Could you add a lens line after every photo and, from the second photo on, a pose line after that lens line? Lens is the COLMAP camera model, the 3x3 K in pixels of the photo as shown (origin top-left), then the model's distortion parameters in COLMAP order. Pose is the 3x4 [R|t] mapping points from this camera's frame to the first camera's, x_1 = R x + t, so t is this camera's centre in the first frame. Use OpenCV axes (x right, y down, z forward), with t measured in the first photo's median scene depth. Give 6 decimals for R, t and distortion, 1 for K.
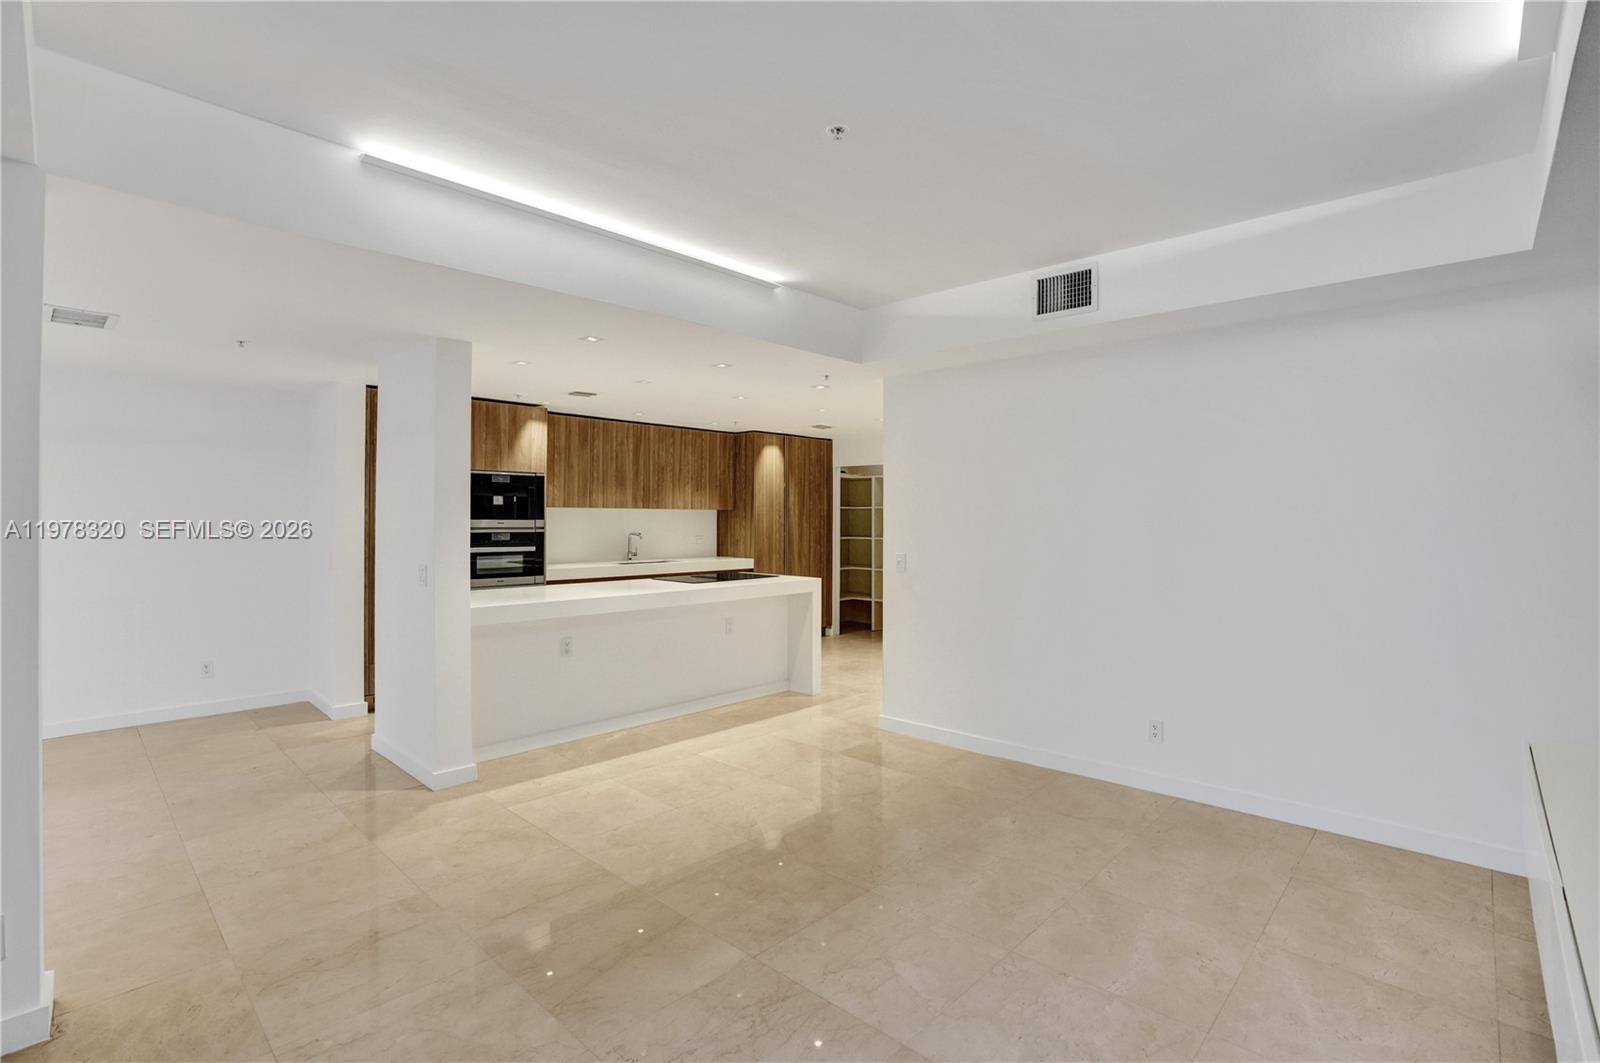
lens RADIAL K [[751.7, 0, 809.5], [0, 751.7, 526.9], [0, 0, 1]] dist [-0.031629, 0.002708]
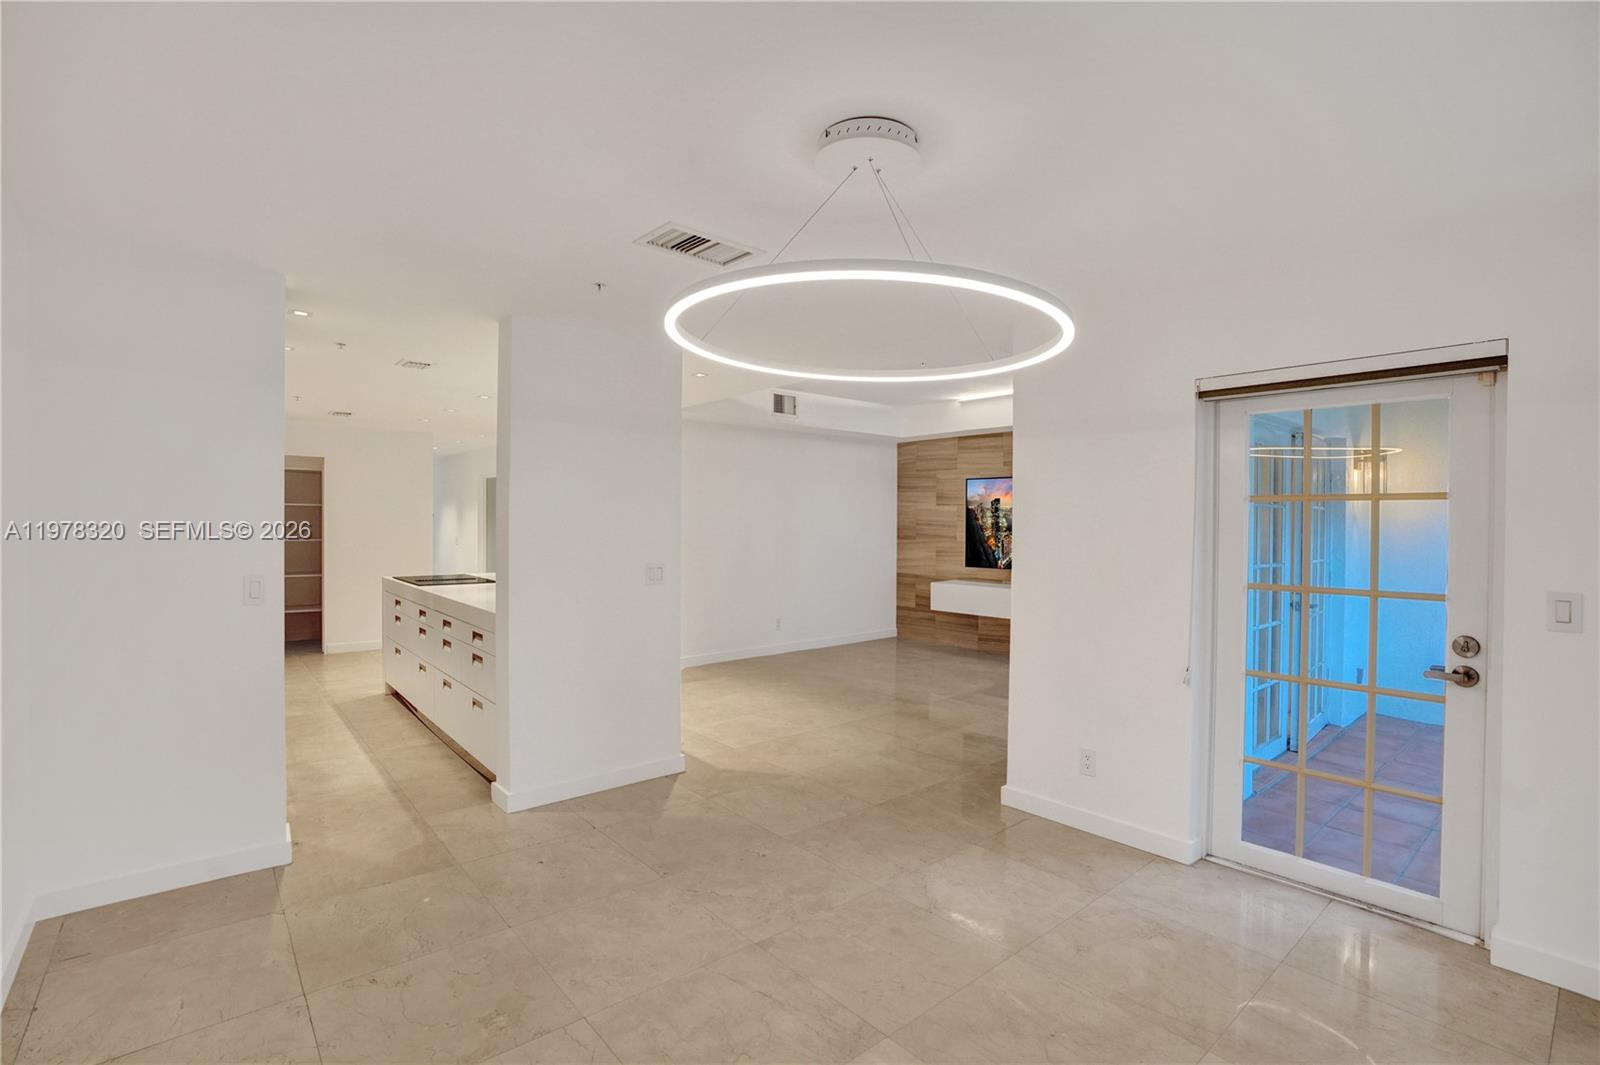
lens RADIAL K [[751.7, 0, 802.6], [0, 751.7, 528.3], [0, 0, 1]] dist [-0.031629, 0.002708]
pose [[0.103704, -0.013860, 0.994512, -1.008793], [0.010151, 0.999866, 0.012876, -0.006988], [-0.994556, 0.008760, 0.103831, 0.458858]]
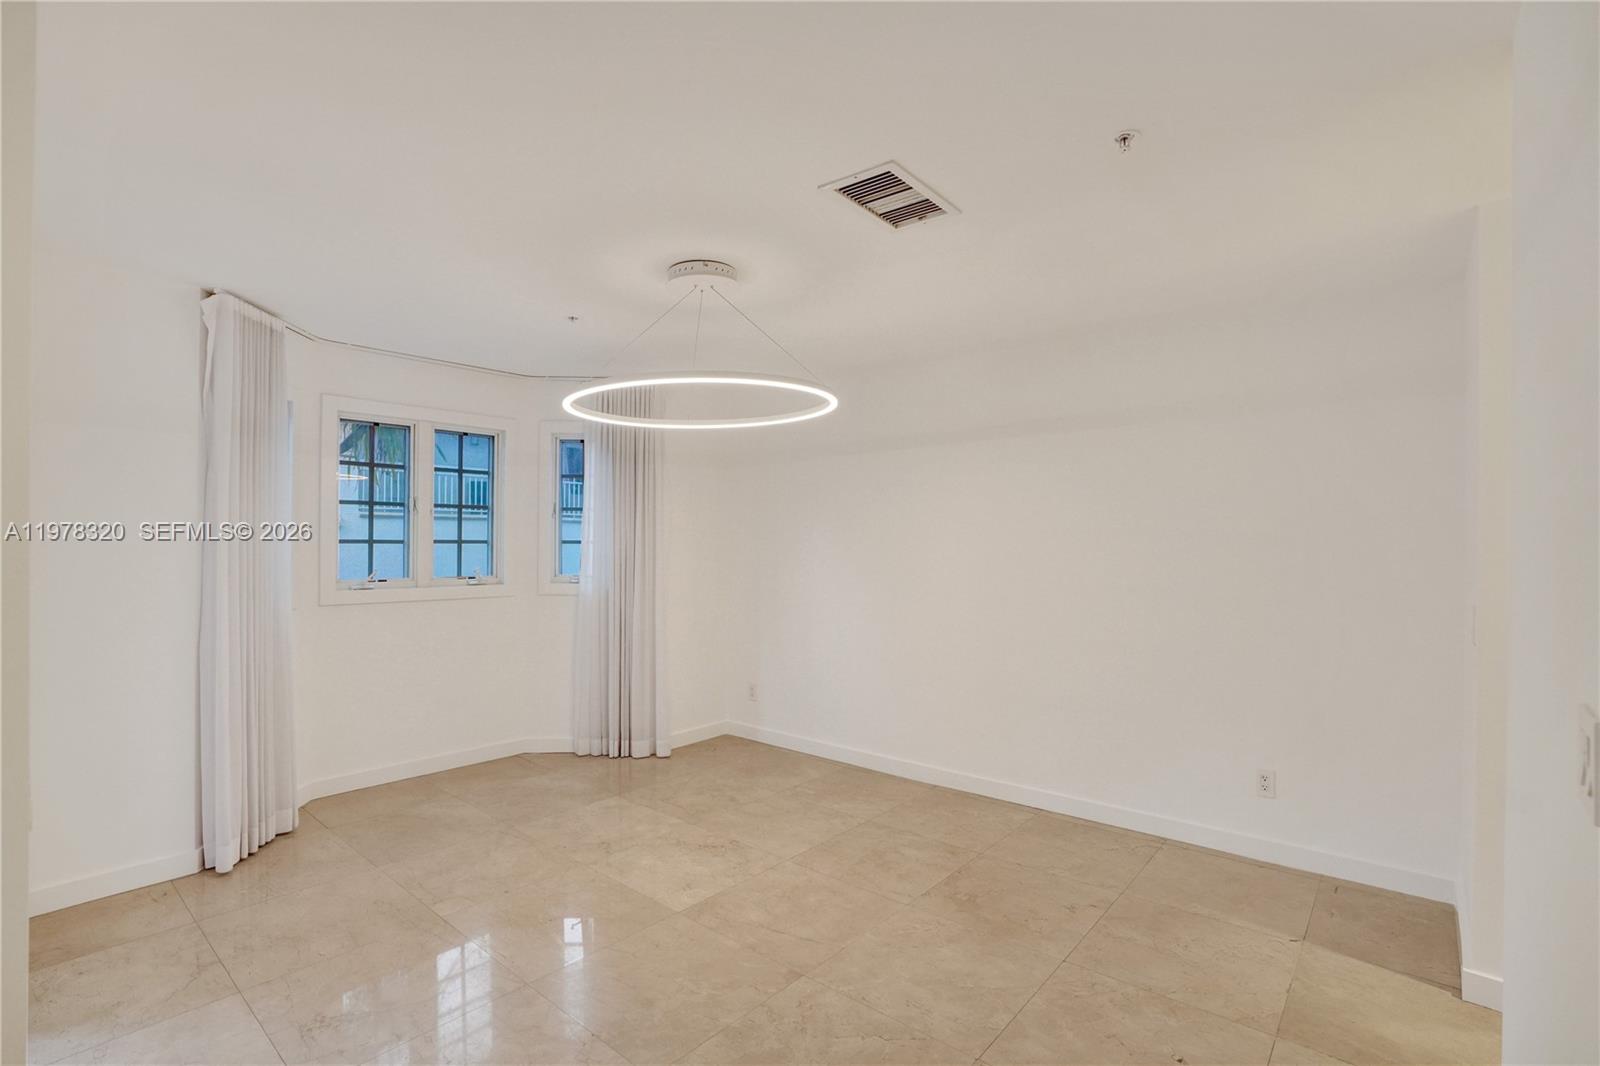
lens RADIAL K [[751.7, 0, 798.5], [0, 751.7, 536.8], [0, 0, 1]] dist [-0.031629, 0.002708]
pose [[0.052794, -0.012534, -0.998527, -0.189874], [-0.022395, 0.999655, -0.013732, 0.004507], [0.998354, 0.023087, 0.052495, 0.502801]]
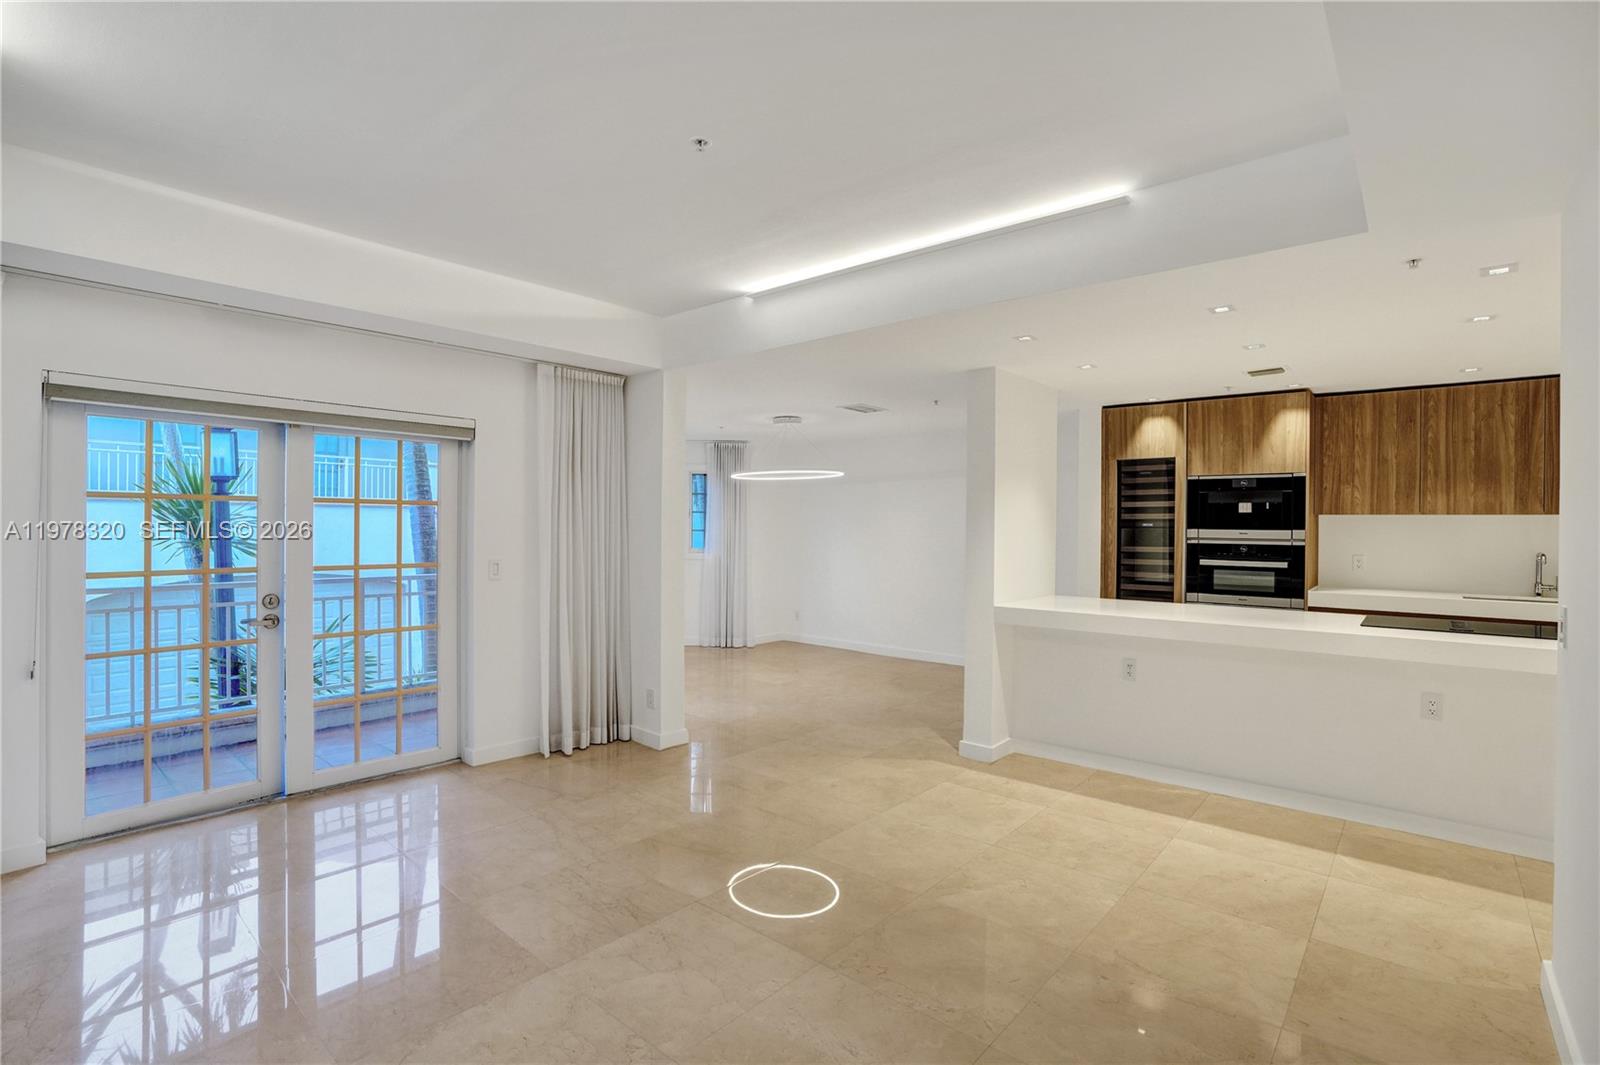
lens RADIAL K [[751.7, 0, 805.4], [0, 751.7, 527.9], [0, 0, 1]] dist [-0.031629, 0.002708]
pose [[0.044496, -0.002750, -0.999006, 0.437014], [-0.019359, 0.999806, -0.003614, 0.001278], [0.998822, 0.019501, 0.044434, 0.447273]]
